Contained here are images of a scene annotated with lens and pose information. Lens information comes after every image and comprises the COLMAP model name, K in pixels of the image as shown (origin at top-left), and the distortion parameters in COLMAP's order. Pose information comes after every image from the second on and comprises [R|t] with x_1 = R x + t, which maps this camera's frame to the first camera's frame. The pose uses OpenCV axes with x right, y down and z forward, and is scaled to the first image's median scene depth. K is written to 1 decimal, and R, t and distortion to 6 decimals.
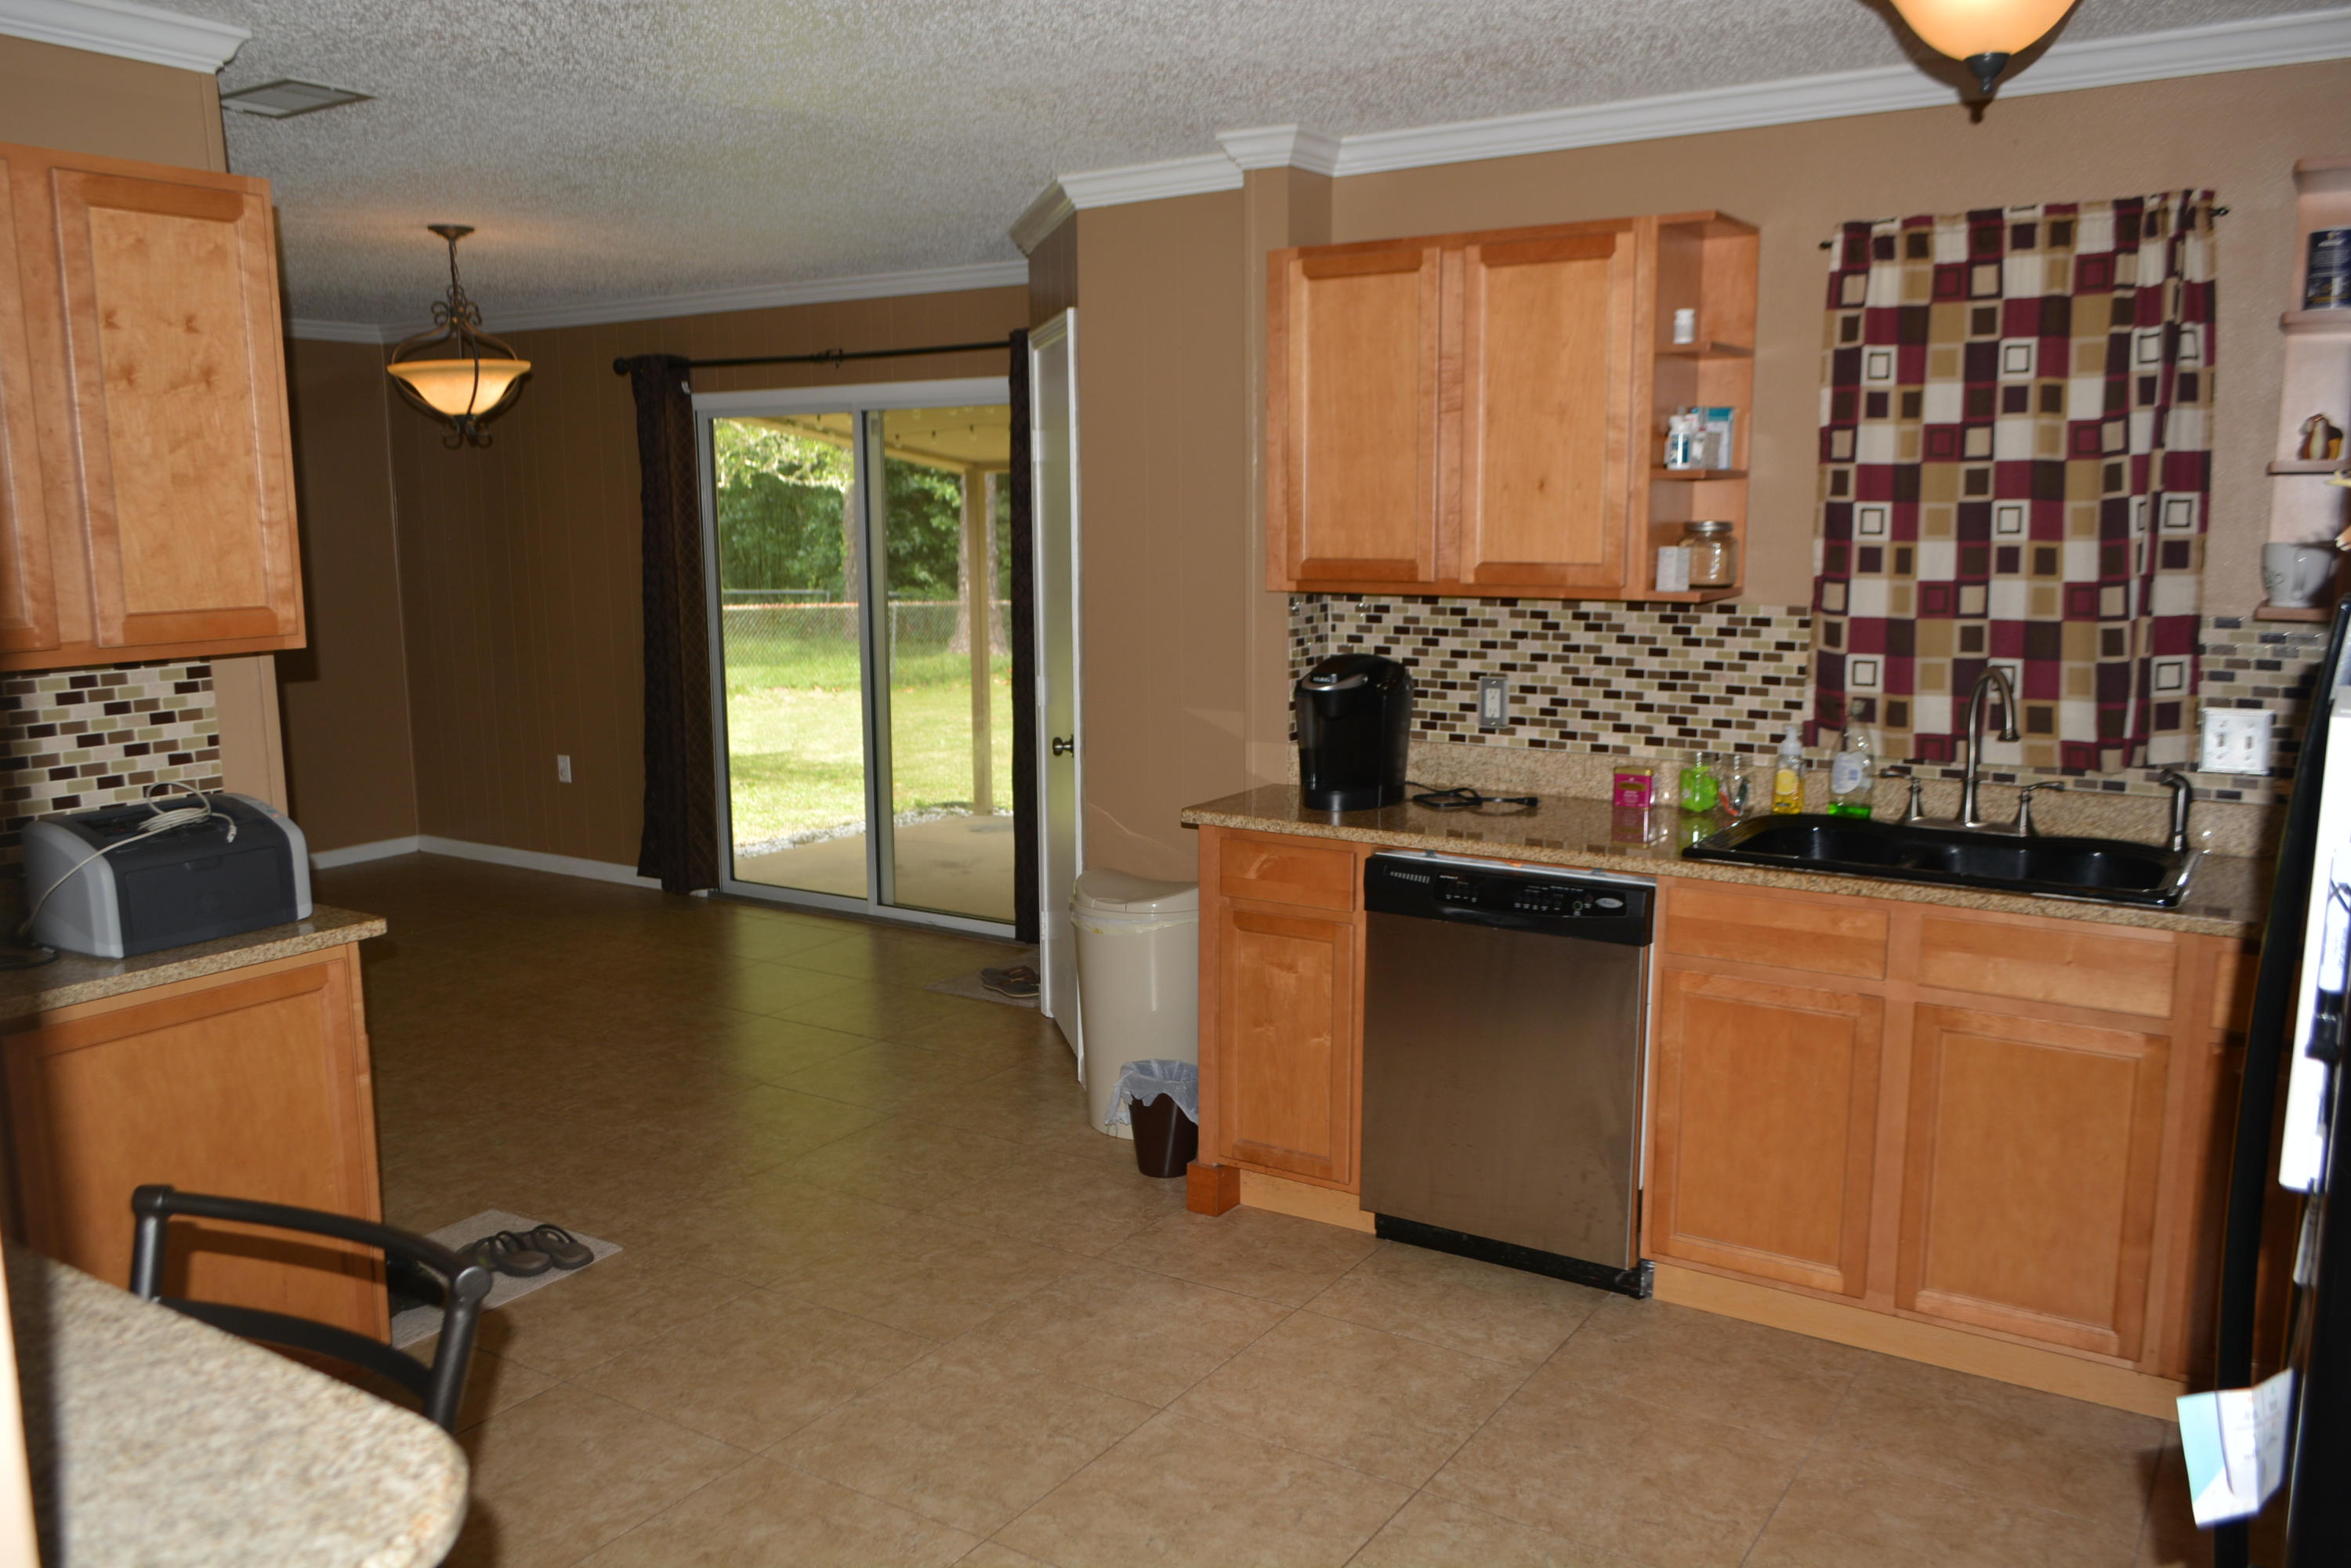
lens RADIAL K [[1806.6, 0, 1175.5], [0, 1806.6, 784.3], [0, 0, 1]] dist [0.001952, 0.001127]
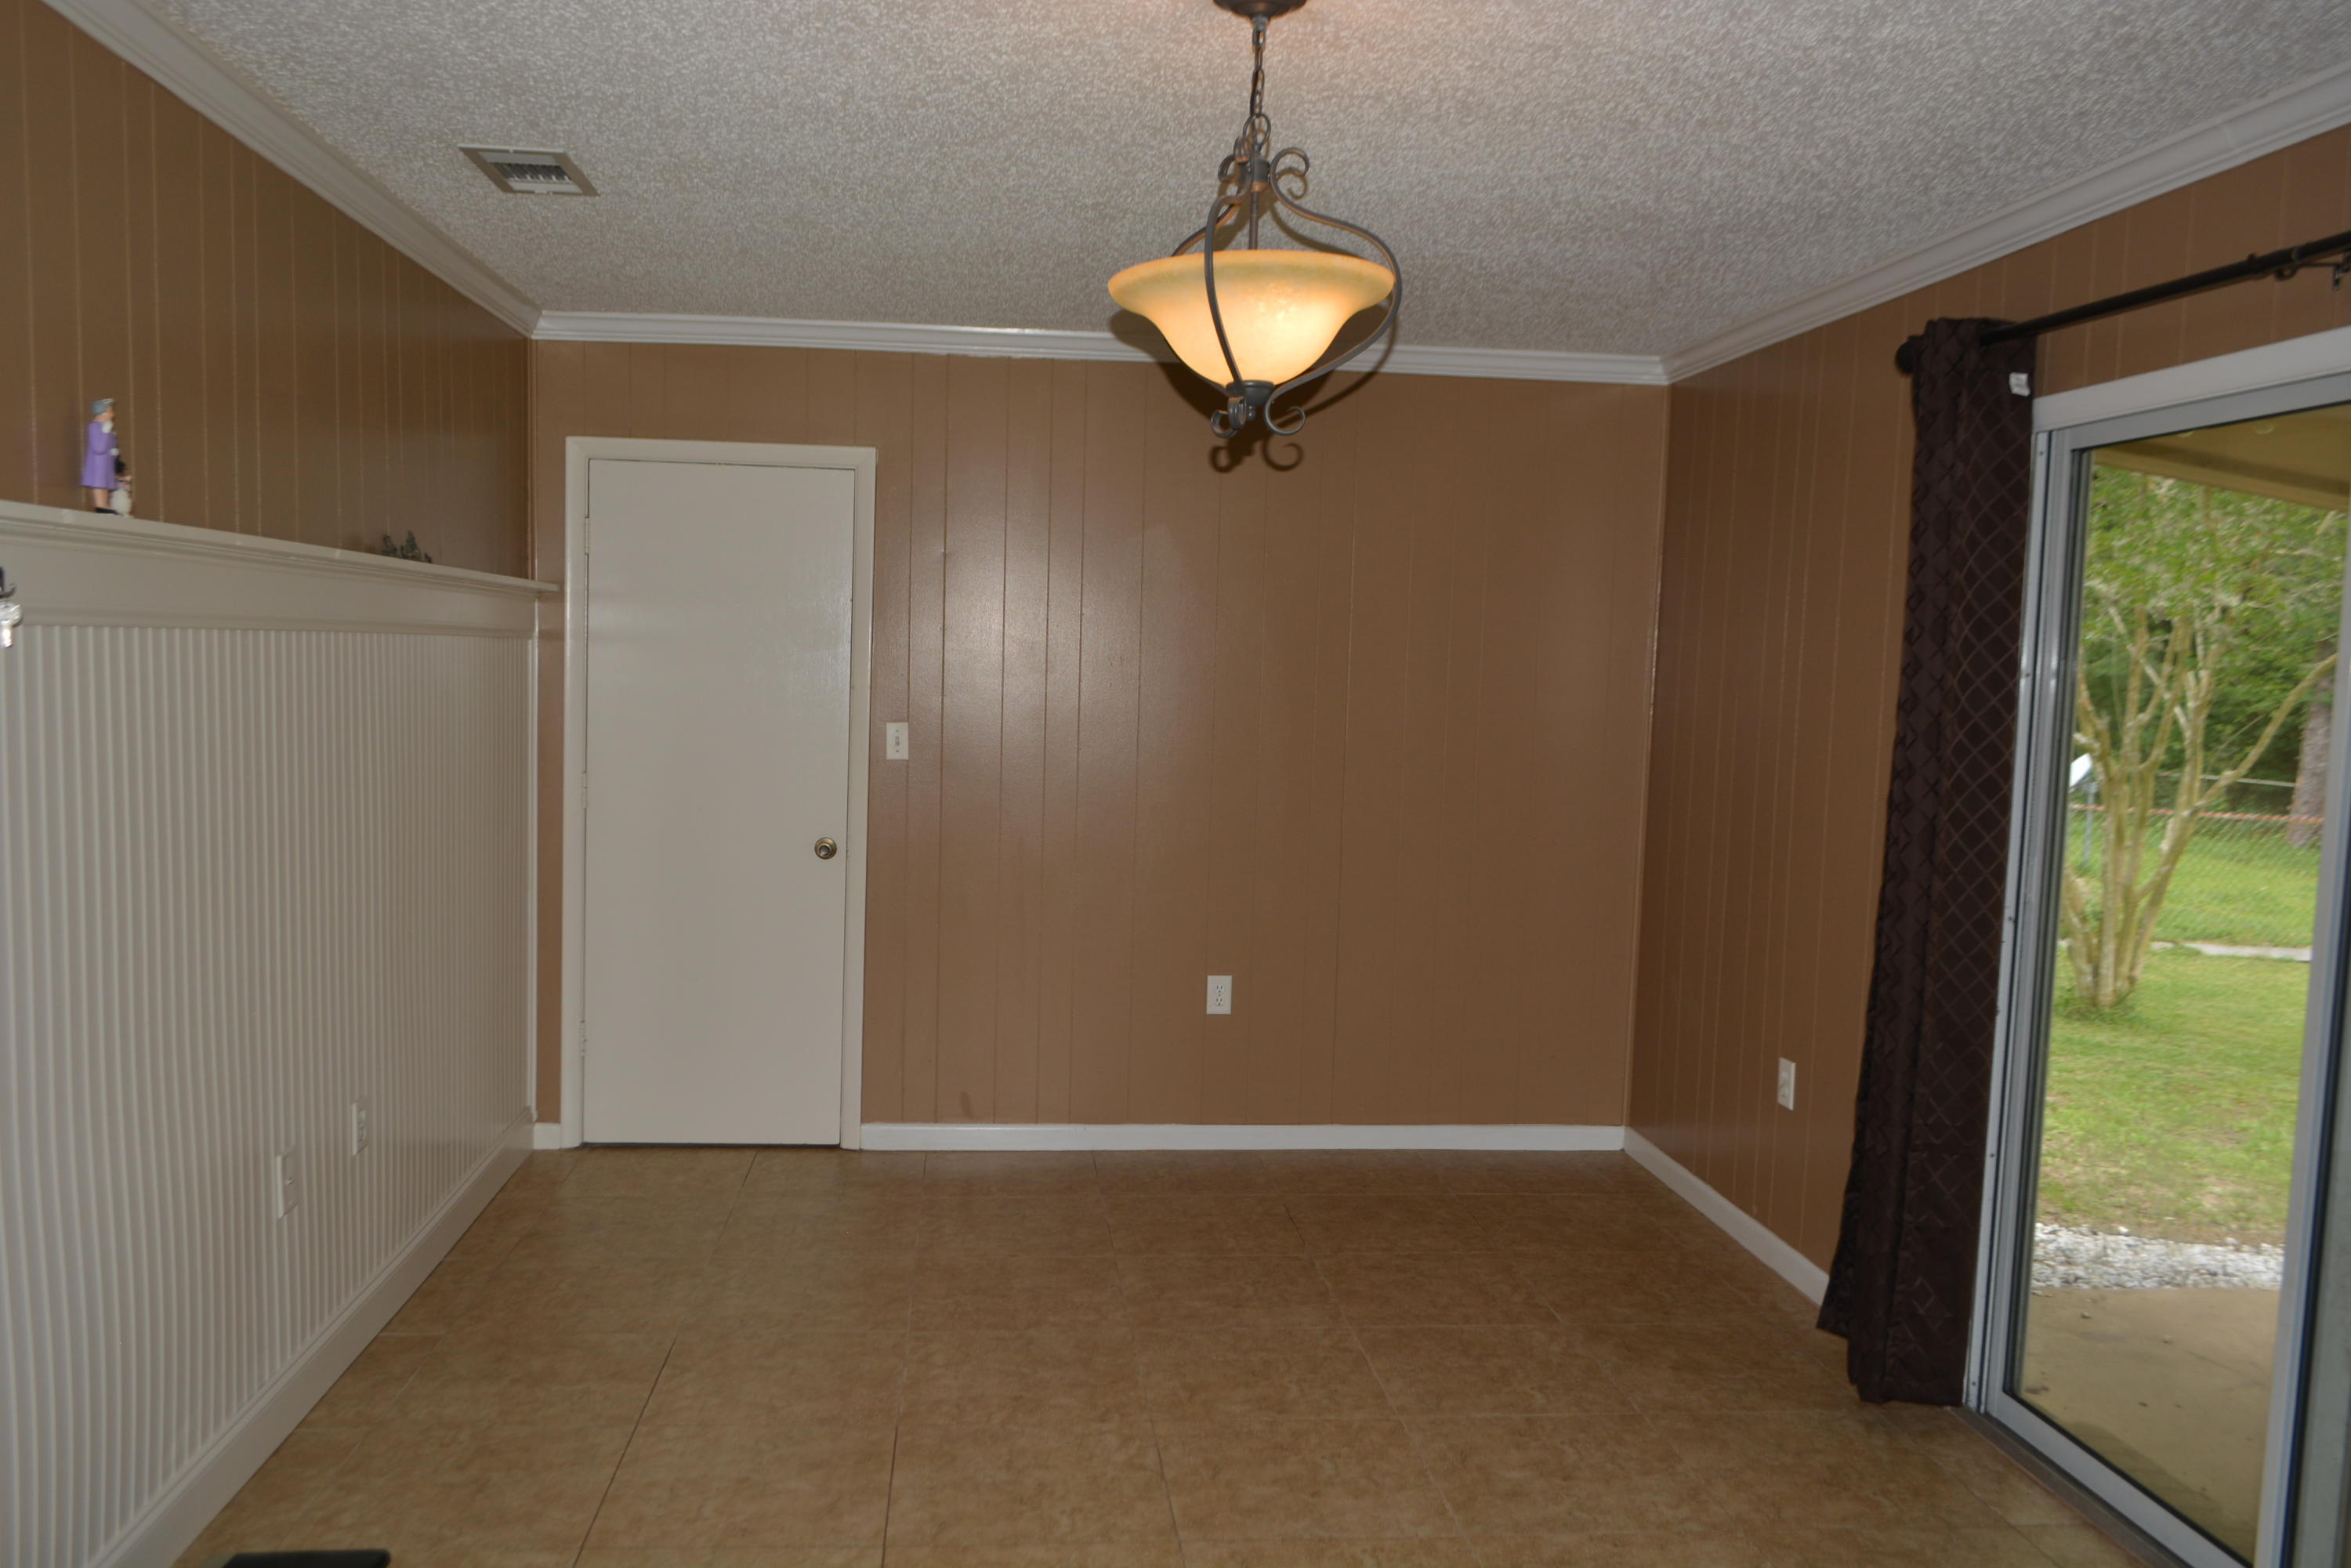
lens RADIAL K [[1806.6, 0, 1174.5], [0, 1806.6, 790.5], [0, 0, 1]] dist [0.001952, 0.001127]
pose [[0.629812, 0.089522, -0.771571, -0.030201], [-0.151874, 0.988356, -0.009296, -0.072903], [0.761755, 0.123037, 0.636075, 0.532050]]
